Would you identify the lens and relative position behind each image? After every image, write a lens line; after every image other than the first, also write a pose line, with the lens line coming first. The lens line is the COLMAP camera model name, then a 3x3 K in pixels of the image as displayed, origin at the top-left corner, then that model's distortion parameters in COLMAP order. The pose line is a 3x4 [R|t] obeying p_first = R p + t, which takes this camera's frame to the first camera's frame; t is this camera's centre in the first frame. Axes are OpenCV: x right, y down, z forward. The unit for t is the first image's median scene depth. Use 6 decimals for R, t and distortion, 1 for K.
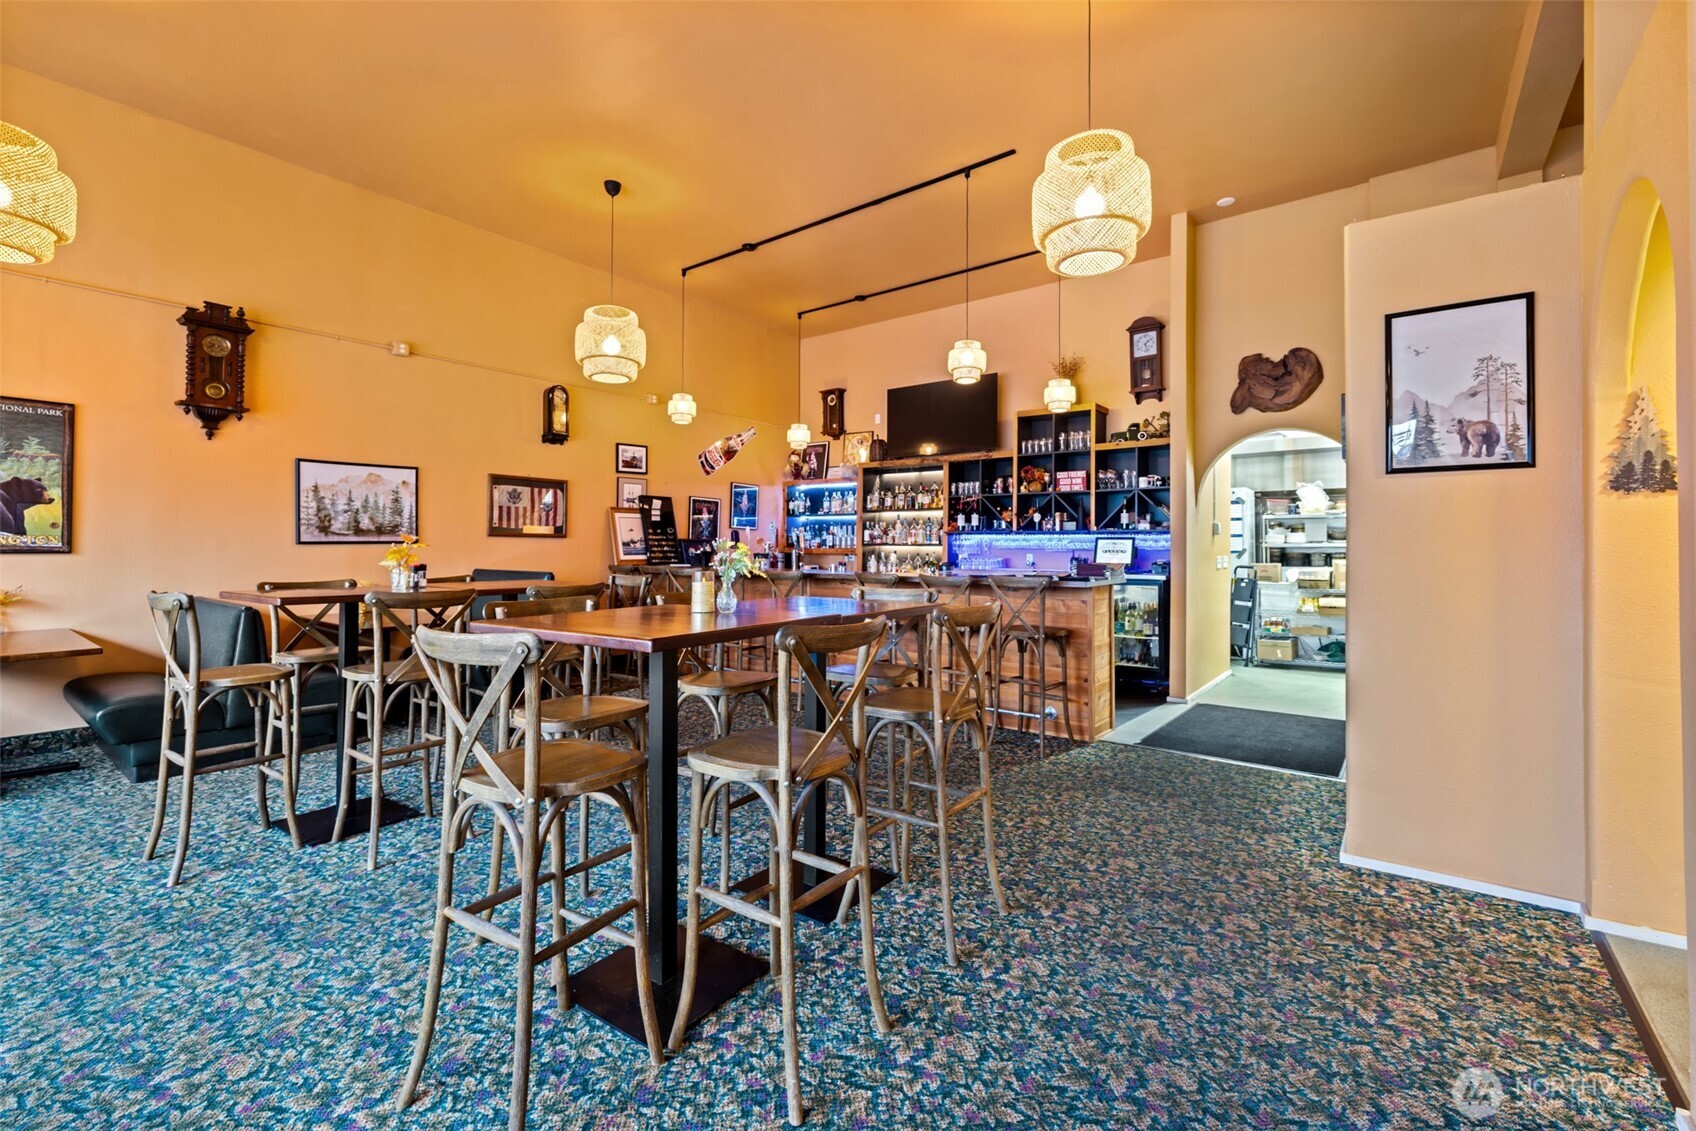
lens RADIAL K [[725.4, 0, 852.4], [0, 725.4, 542.4], [0, 0, 1]] dist [0.002141, 0.001227]
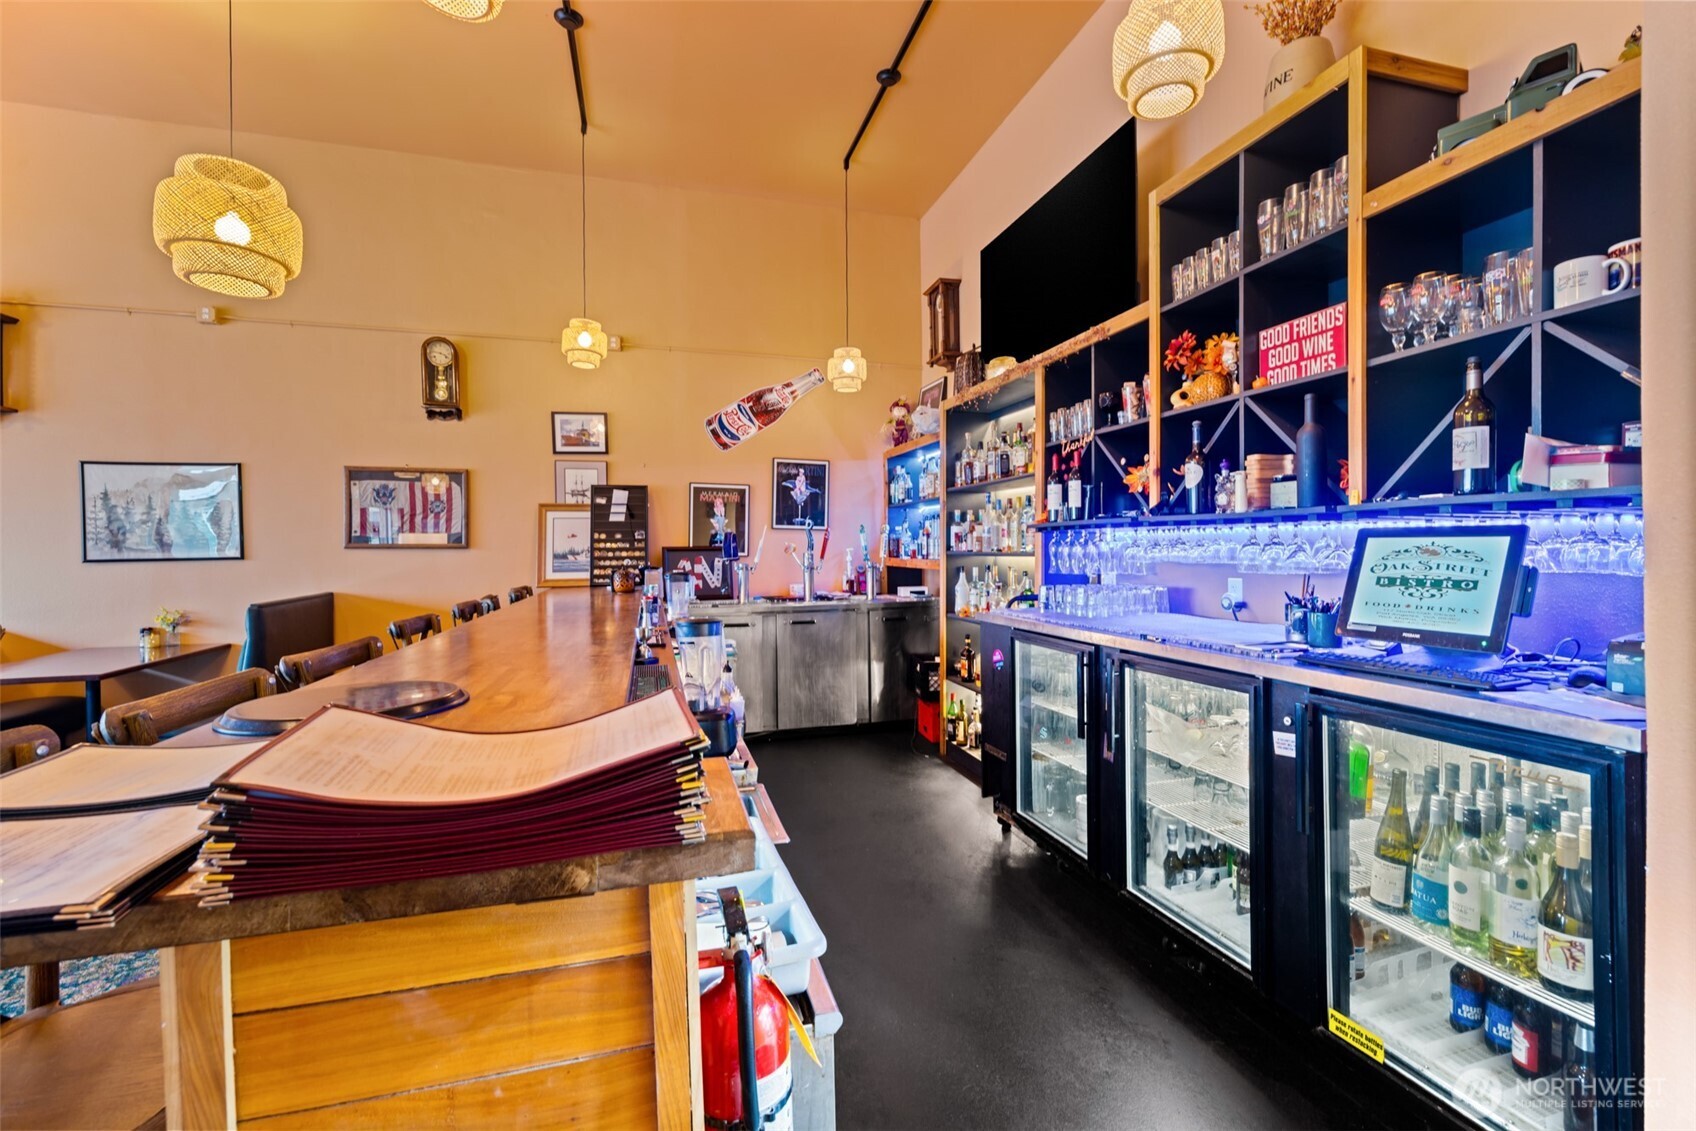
lens RADIAL K [[725.4, 0, 837.3], [0, 725.4, 549.8], [0, 0, 1]] dist [0.002141, 0.001227]
pose [[0.800577, -0.008607, -0.599169, 0.309837], [0.013239, 0.999907, 0.003326, -0.002719], [0.599084, -0.010596, 0.800616, 0.597615]]
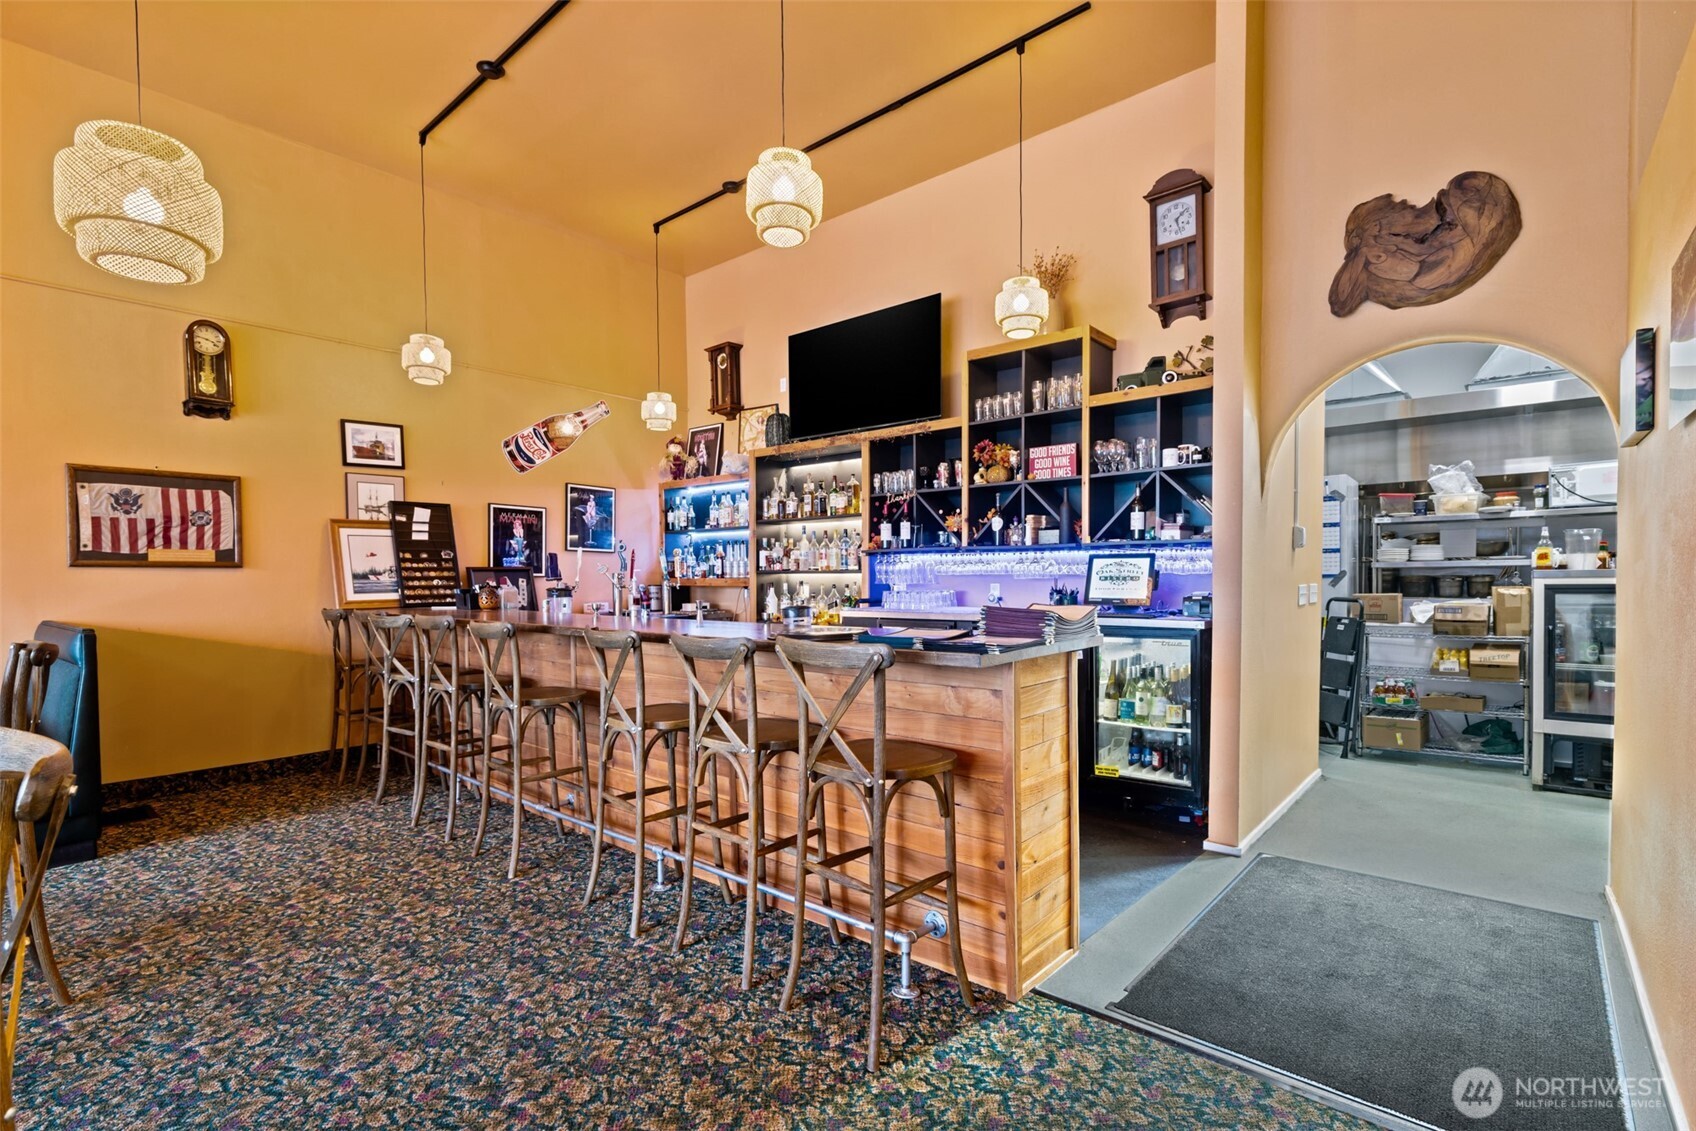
lens RADIAL K [[793.6, 0, 851.5], [0, 793.6, 597.7], [0, 0, 1]] dist [0.003754, 0.000813]
pose [[0.998524, -0.011509, -0.053078, 0.159673], [0.013350, 0.999317, 0.034463, 0.002554], [0.052645, -0.035121, 0.997995, 0.313188]]
